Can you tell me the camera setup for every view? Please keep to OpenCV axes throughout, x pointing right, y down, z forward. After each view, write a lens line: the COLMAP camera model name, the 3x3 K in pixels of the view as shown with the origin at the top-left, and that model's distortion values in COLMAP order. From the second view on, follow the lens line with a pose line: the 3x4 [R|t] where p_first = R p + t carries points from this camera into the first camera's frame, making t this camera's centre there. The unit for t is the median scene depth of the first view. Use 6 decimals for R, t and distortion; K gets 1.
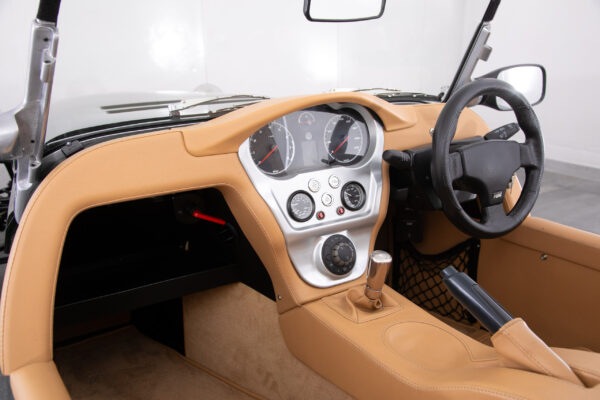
lens RADIAL K [[577.3, 0, 305.5], [0, 577.3, 203.9], [0, 0, 1]] dist [-0.010700, 0.000000]
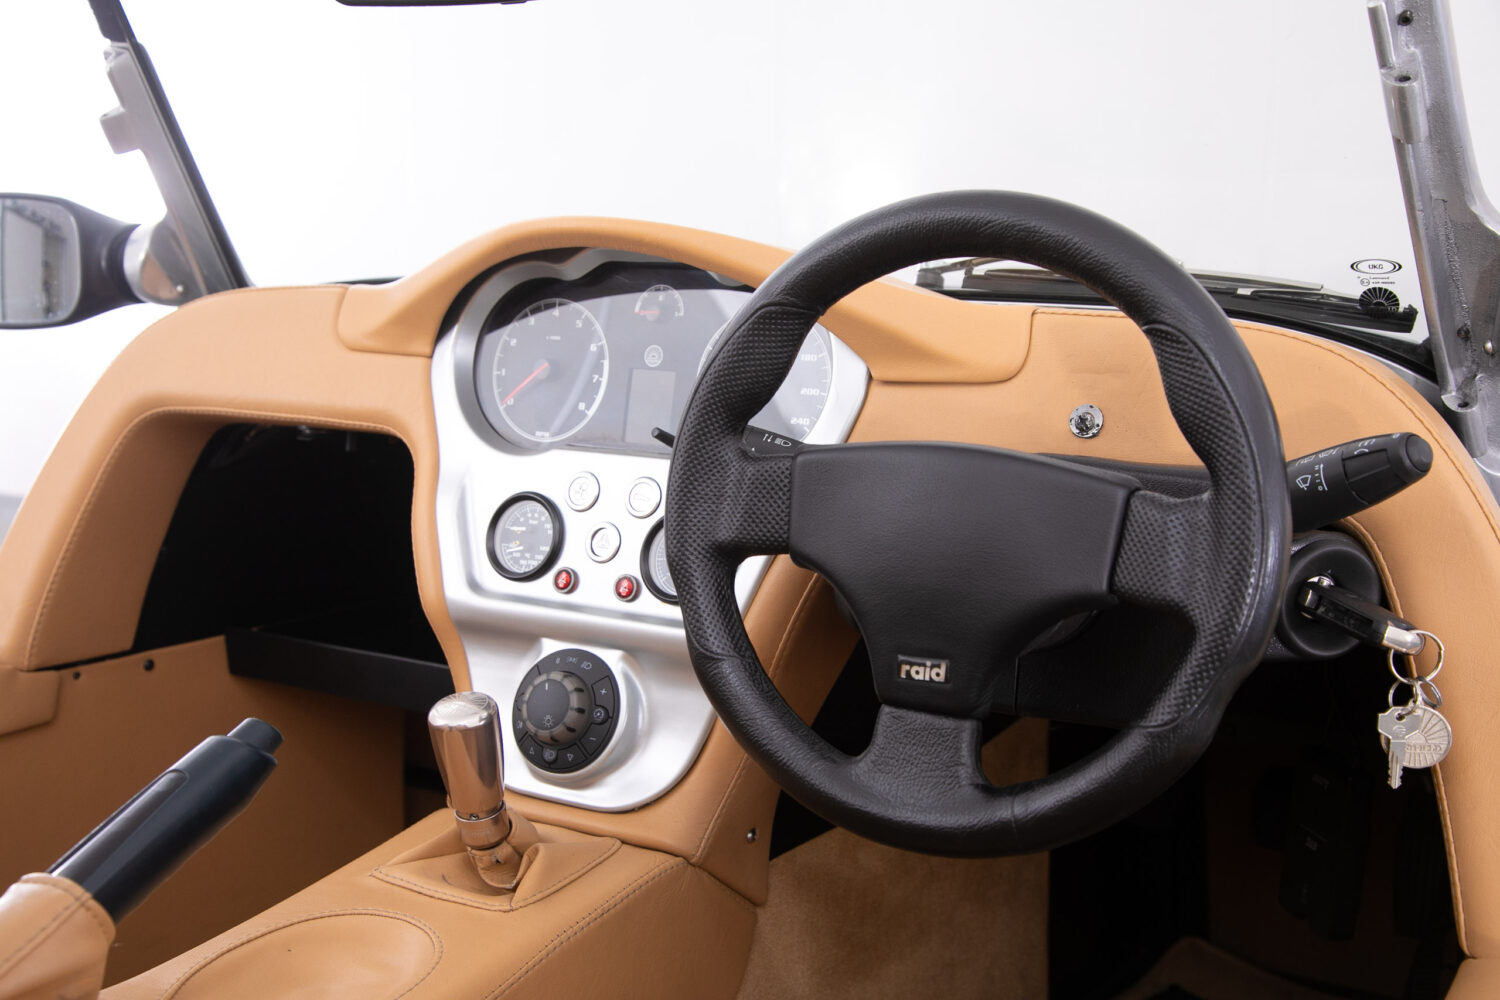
lens RADIAL K [[1794.0, 0, 740.4], [0, 1794.0, 508.8], [0, 0, 1]] dist [0.086528, 0.000000]
pose [[0.431277, 0.171370, -0.885795, 0.980732], [-0.262458, 0.963165, 0.058553, -0.107582], [0.863201, 0.207231, 0.460368, 0.591043]]
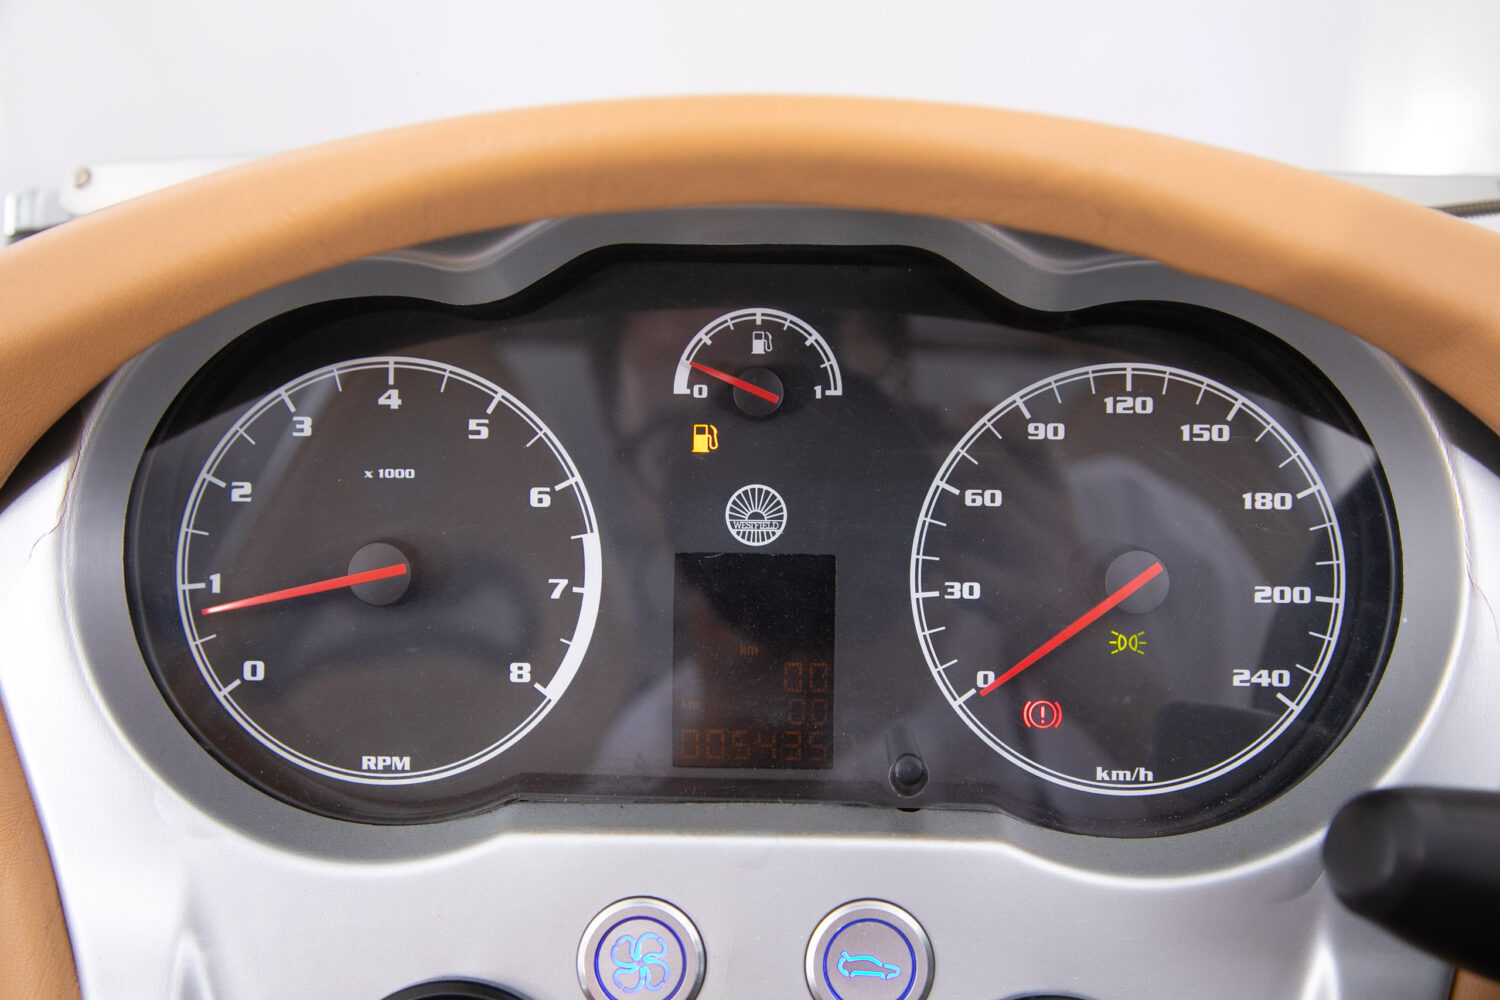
lens RADIAL K [[1794.0, 0, 762.3], [0, 1794.0, 512.6], [0, 0, 1]] dist [0.086528, 0.000000]
pose [[0.819746, 0.134252, -0.556771, 0.212117], [-0.178471, 0.983612, -0.025592, -0.110338], [0.544211, 0.120346, 0.830272, 0.710382]]
